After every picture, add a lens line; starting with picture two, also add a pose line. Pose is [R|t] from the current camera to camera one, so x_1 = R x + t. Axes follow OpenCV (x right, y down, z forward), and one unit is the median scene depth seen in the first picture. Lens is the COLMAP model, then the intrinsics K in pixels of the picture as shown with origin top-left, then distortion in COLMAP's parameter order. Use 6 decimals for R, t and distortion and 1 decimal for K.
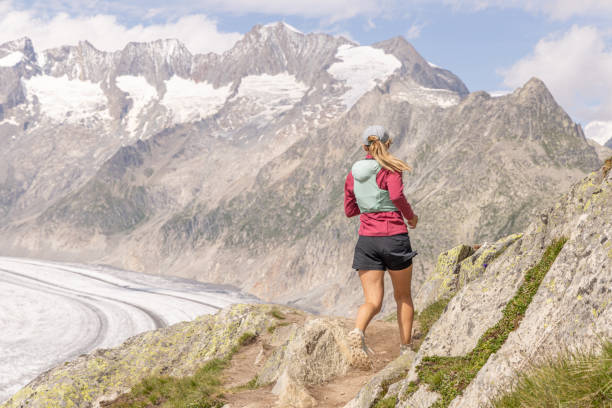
lens RADIAL K [[1388.1, 0, 302.0], [0, 1388.1, 200.4], [0, 0, 1]] dist [0.041227, 0.000000]
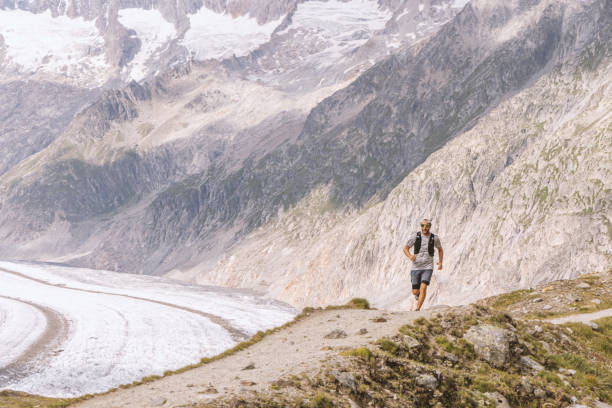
lens RADIAL K [[1388.1, 0, 318.8], [0, 1388.1, 223.6], [0, 0, 1]] dist [0.041227, 0.000000]
pose [[0.997812, 0.010361, -0.065299, 0.012374], [-0.012801, 0.999231, -0.037057, 0.046167], [0.064865, 0.037812, 0.997177, 0.362820]]
